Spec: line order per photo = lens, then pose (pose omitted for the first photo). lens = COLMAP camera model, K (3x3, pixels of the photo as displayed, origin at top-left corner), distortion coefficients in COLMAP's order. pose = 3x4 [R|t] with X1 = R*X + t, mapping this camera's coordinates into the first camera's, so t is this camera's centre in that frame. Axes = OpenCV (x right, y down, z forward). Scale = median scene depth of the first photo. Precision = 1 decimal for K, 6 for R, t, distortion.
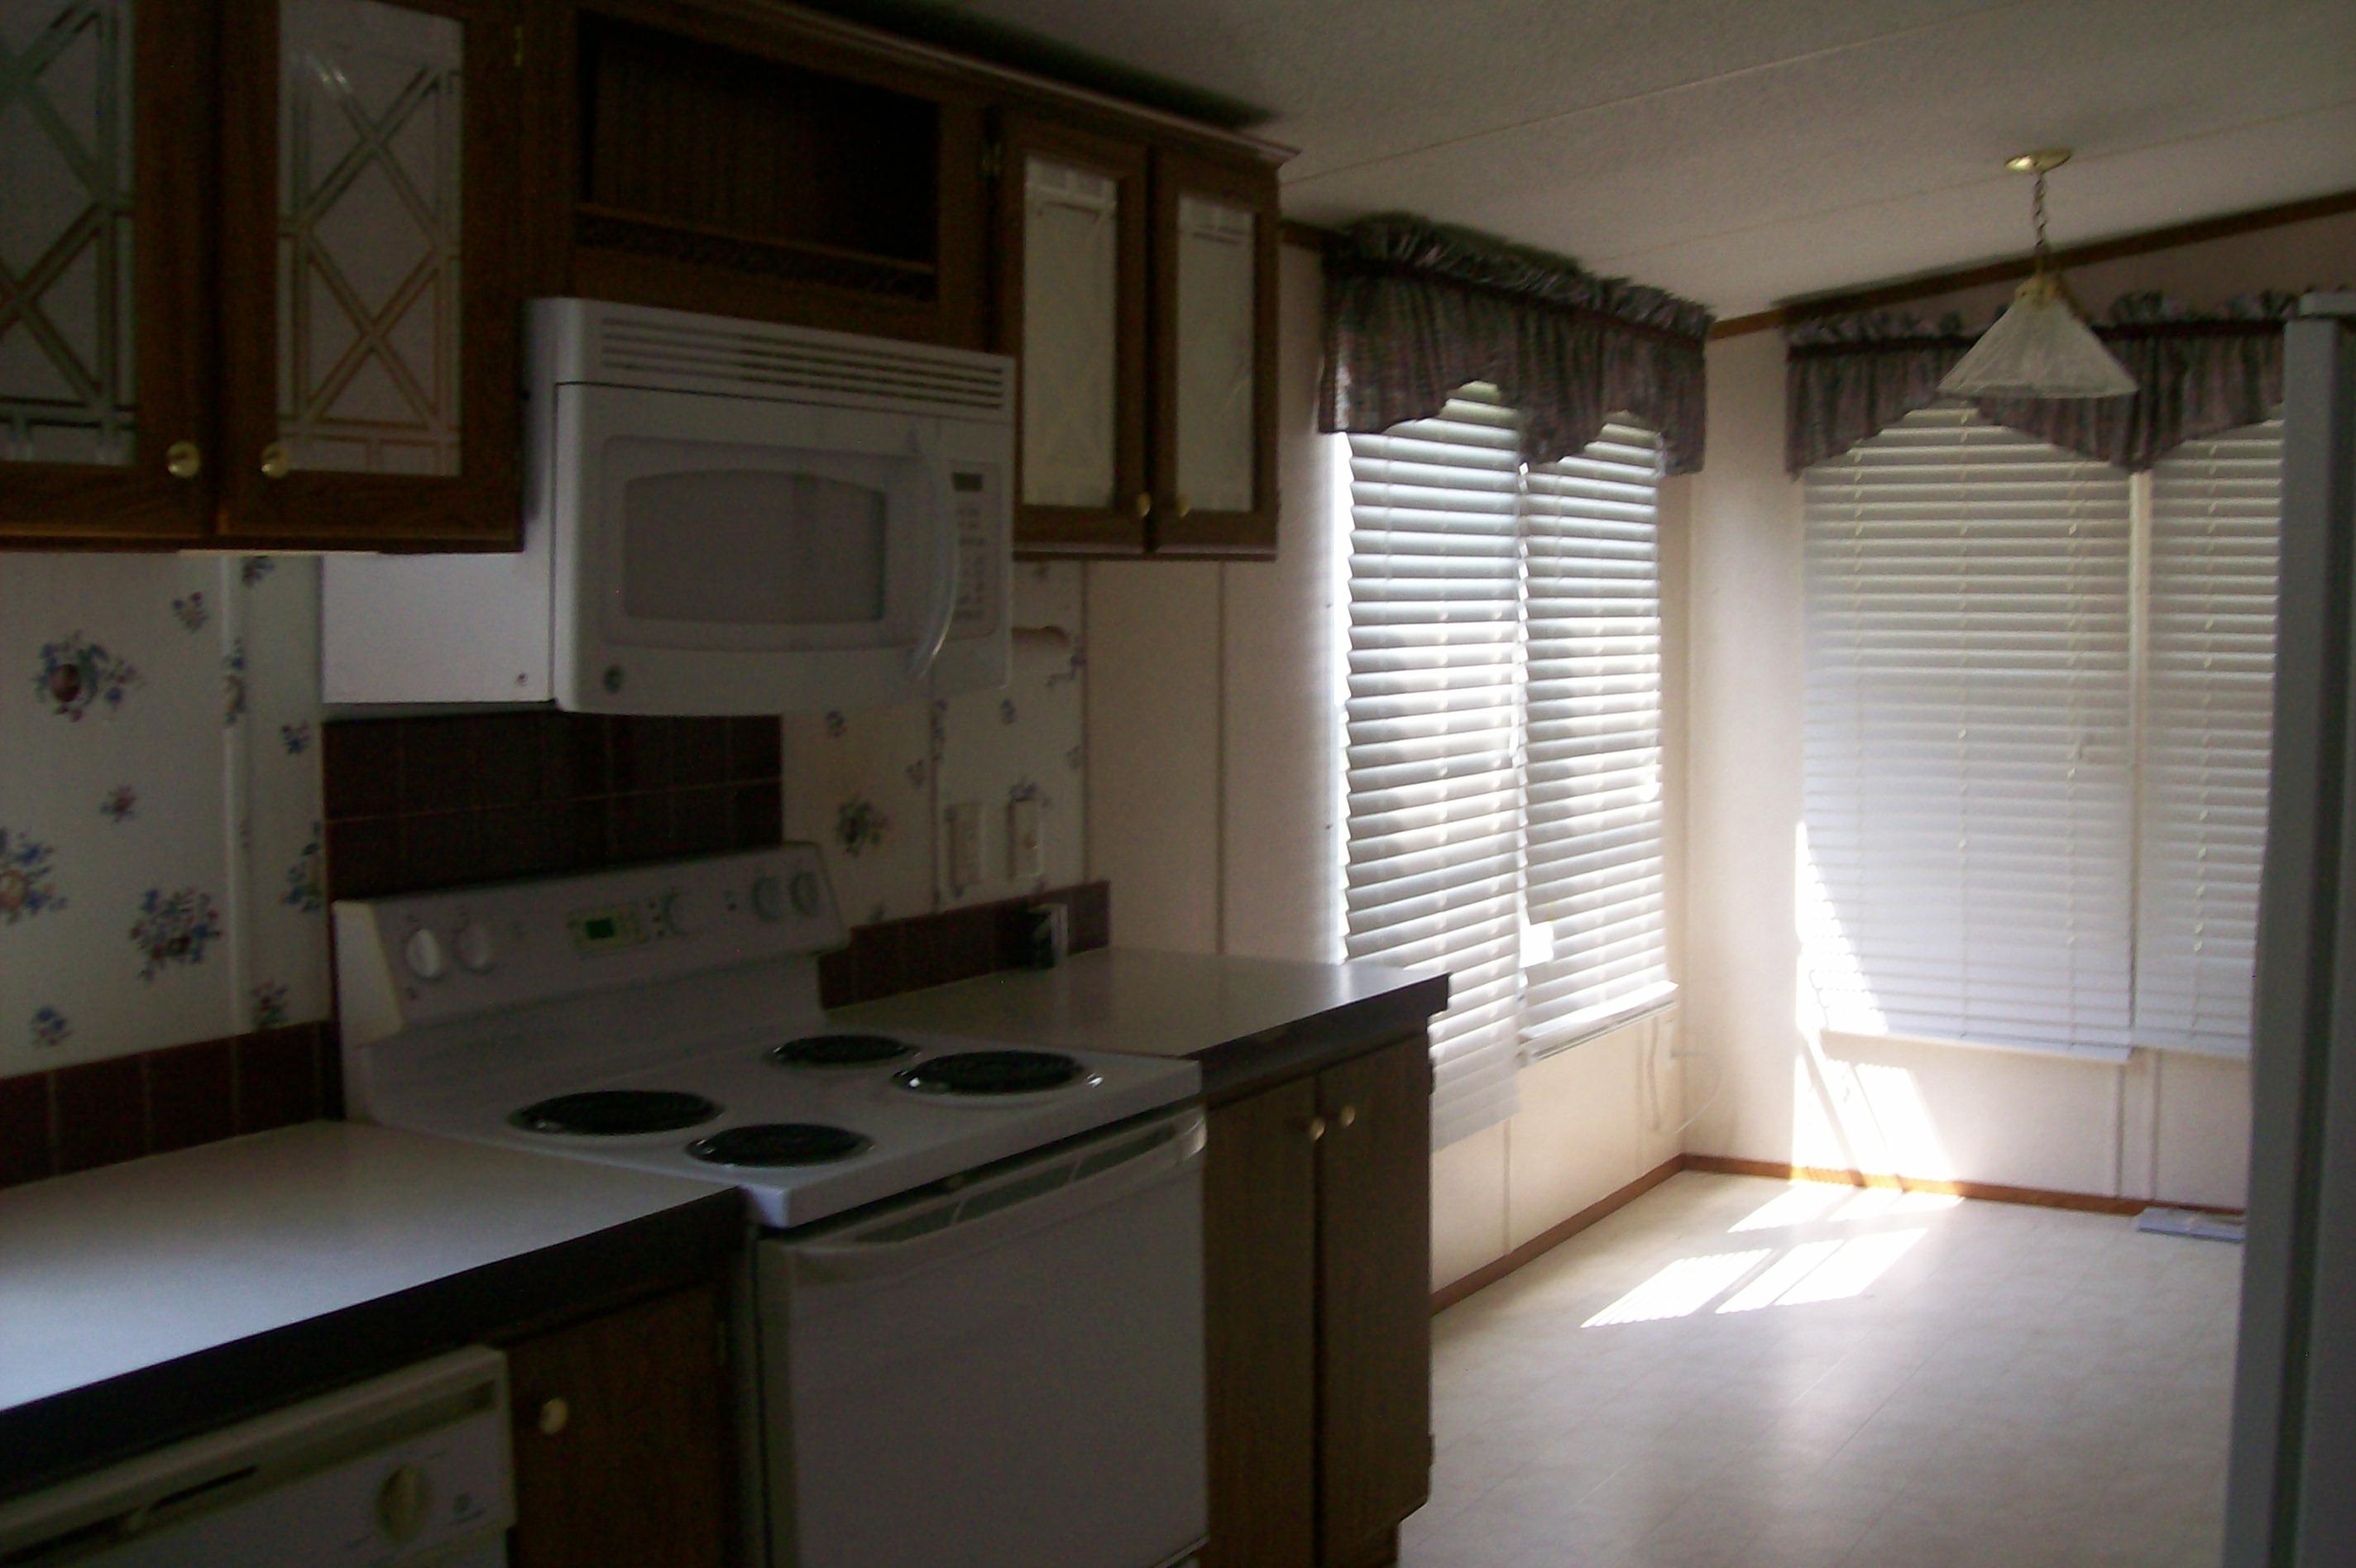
lens RADIAL K [[2481.1, 0, 1200.3], [0, 2481.1, 790.3], [0, 0, 1]] dist [-0.132631, 0.000000]
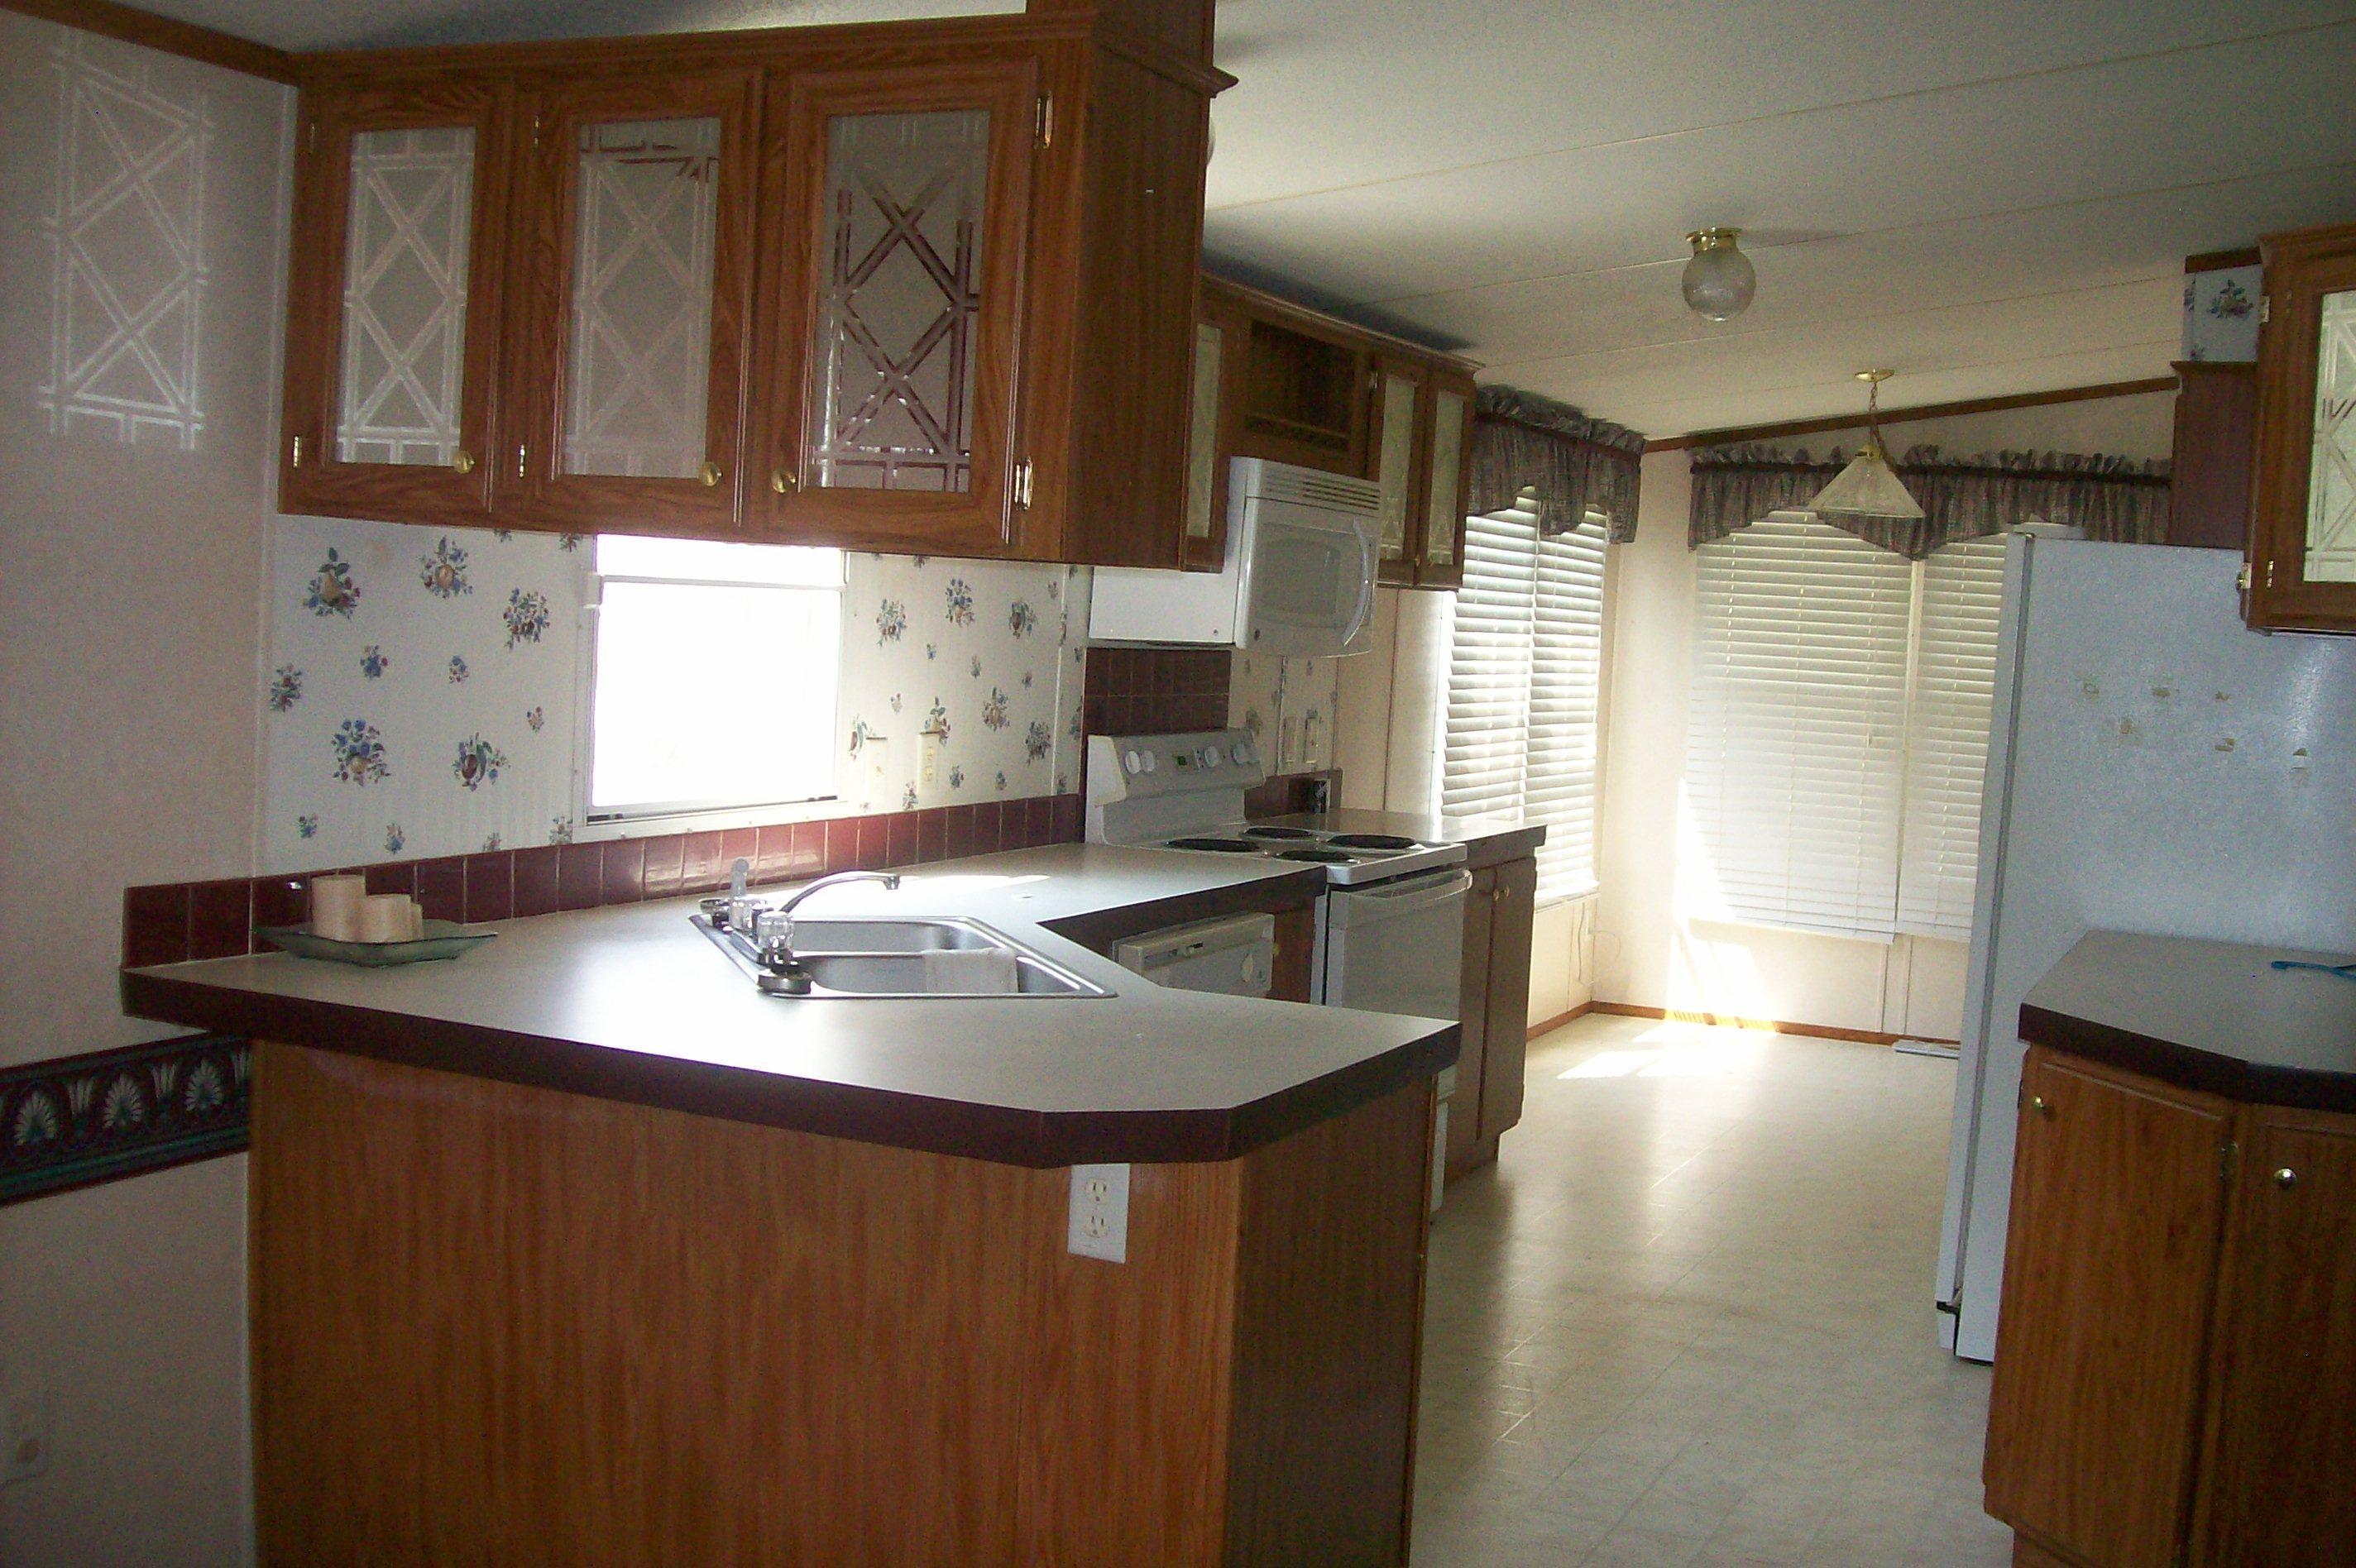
lens RADIAL K [[2481.1, 0, 1192.4], [0, 2481.1, 781.8], [0, 0, 1]] dist [-0.132631, 0.000000]
pose [[0.993647, 0.049801, 0.100926, -0.337131], [-0.049227, 0.998754, -0.008172, 0.068674], [-0.101207, 0.003152, 0.994860, -0.765960]]
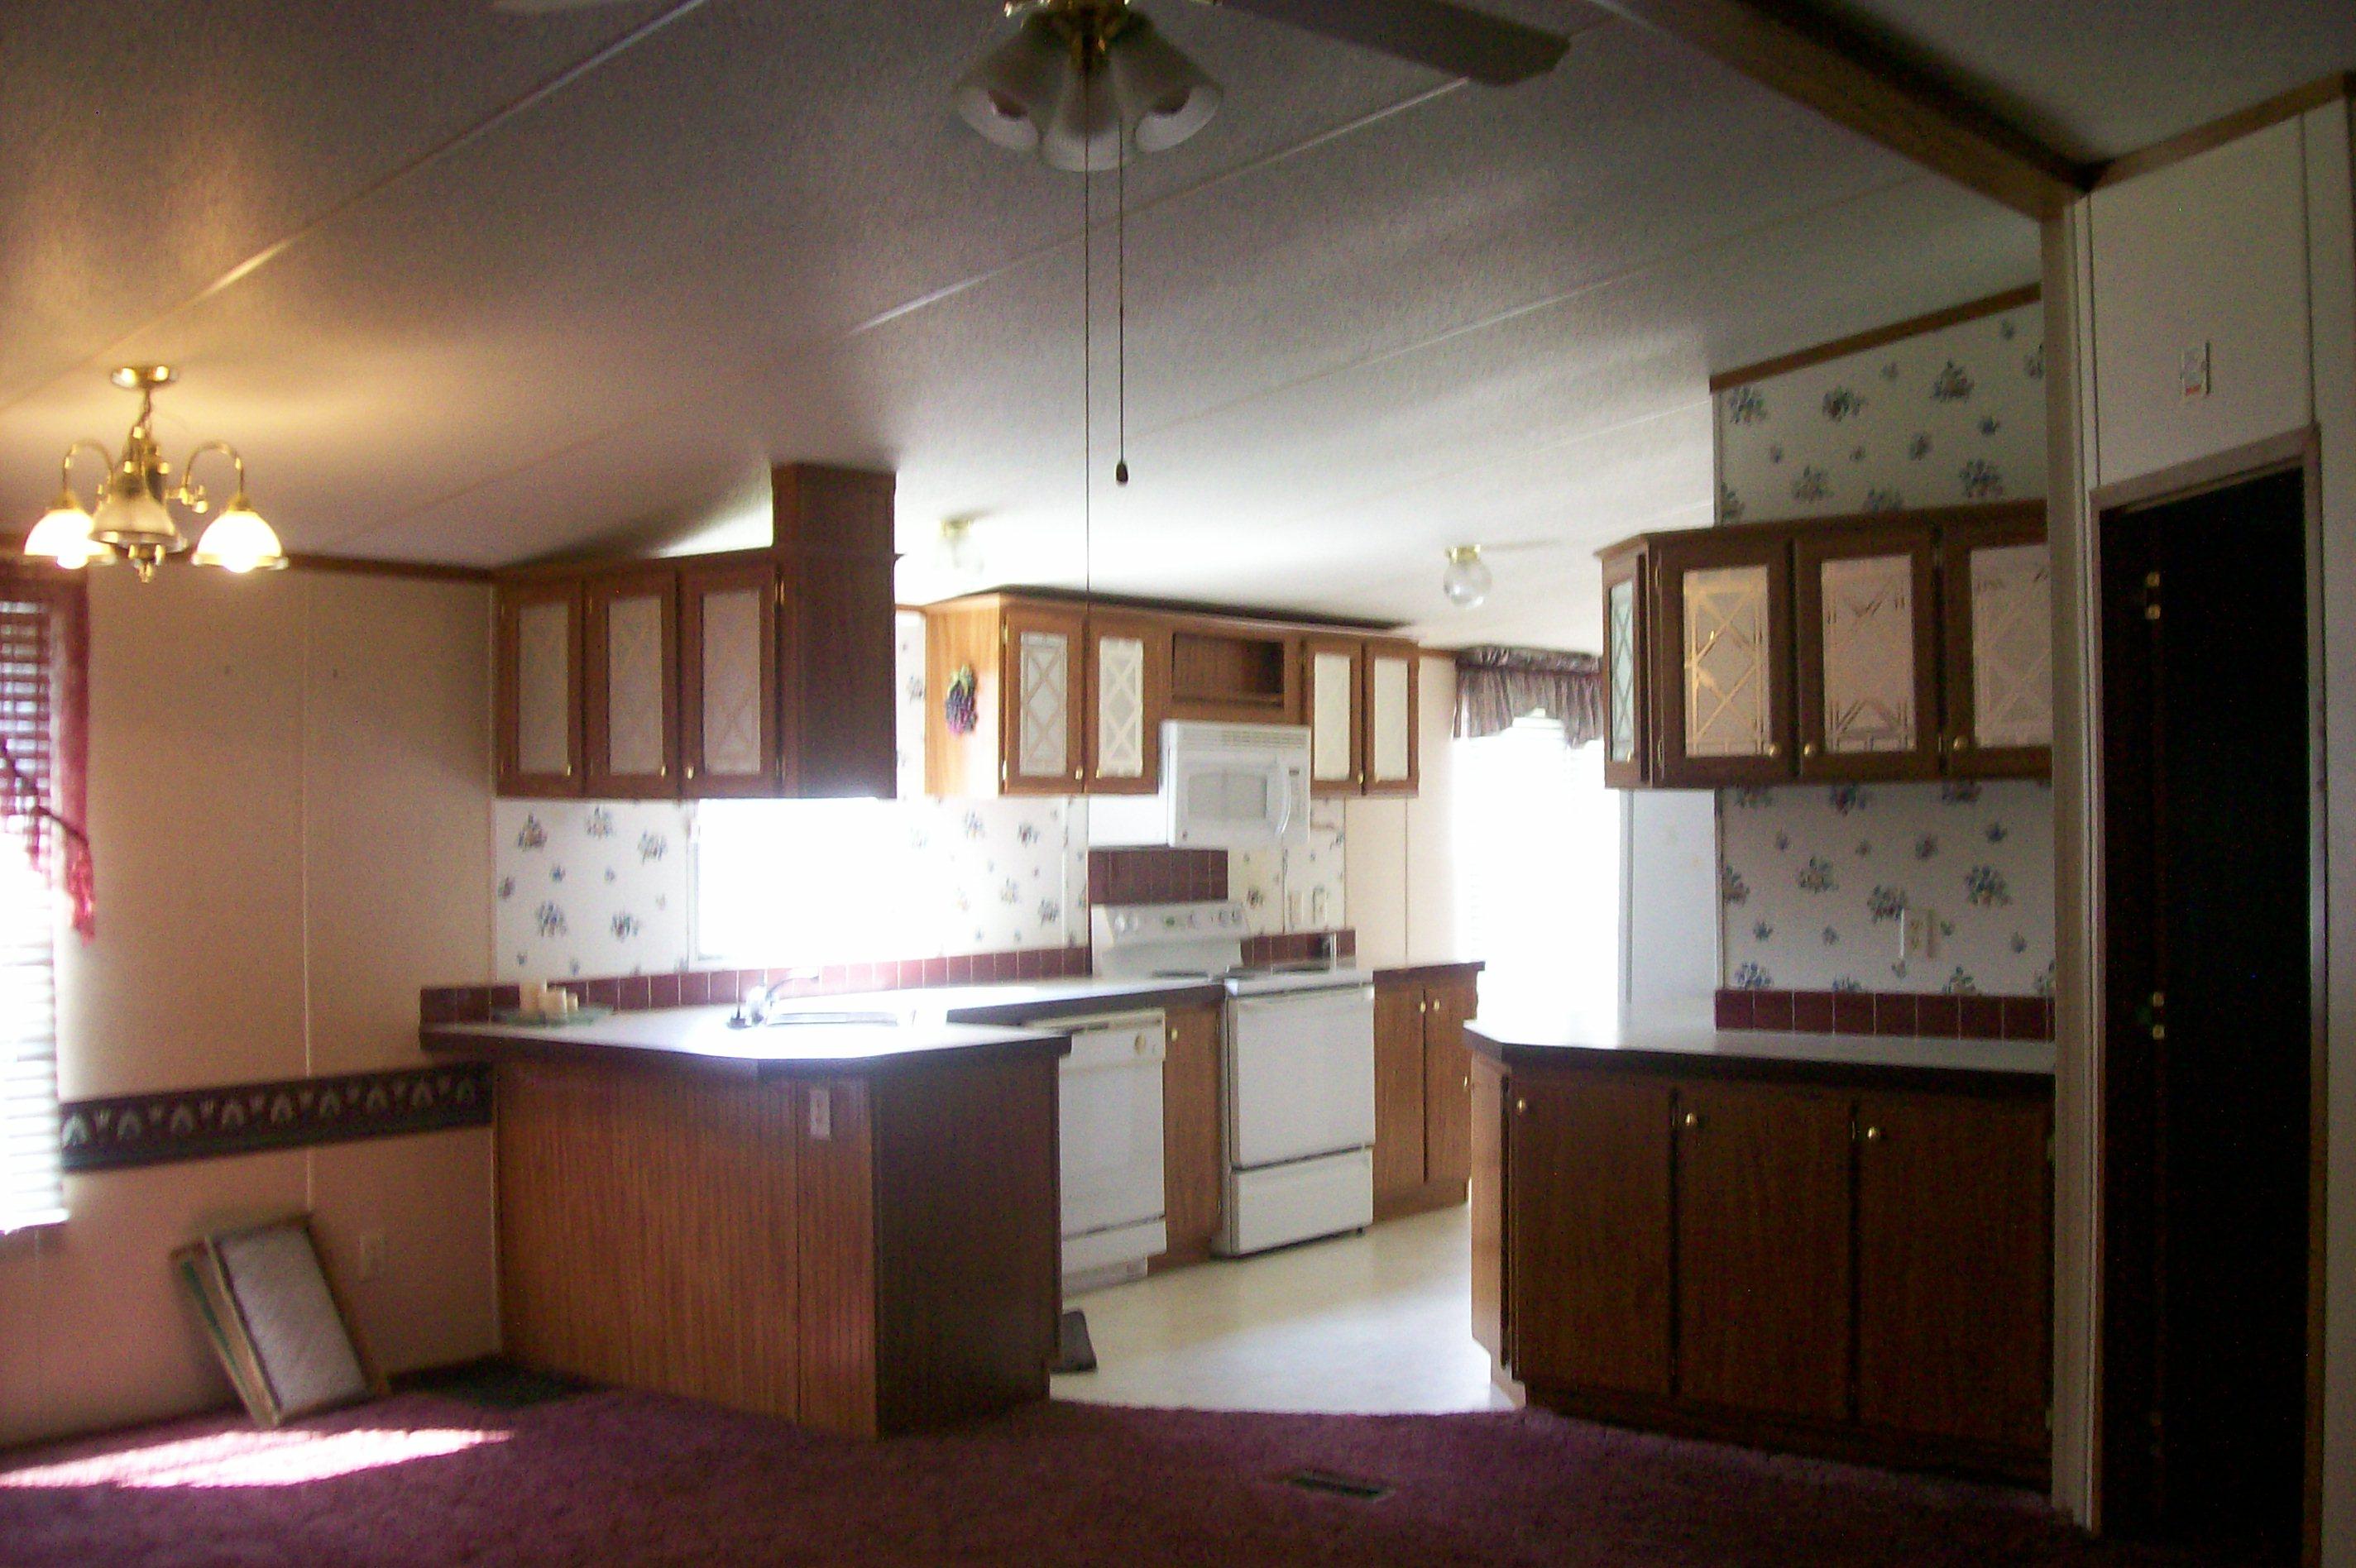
lens RADIAL K [[2481.1, 0, 1169.6], [0, 2481.1, 781.3], [0, 0, 1]] dist [-0.132631, 0.000000]
pose [[0.987462, -0.006739, -0.157711, 0.178362], [-0.008129, 0.995592, -0.093440, 0.129310], [0.157645, 0.093550, 0.983055, -1.524087]]
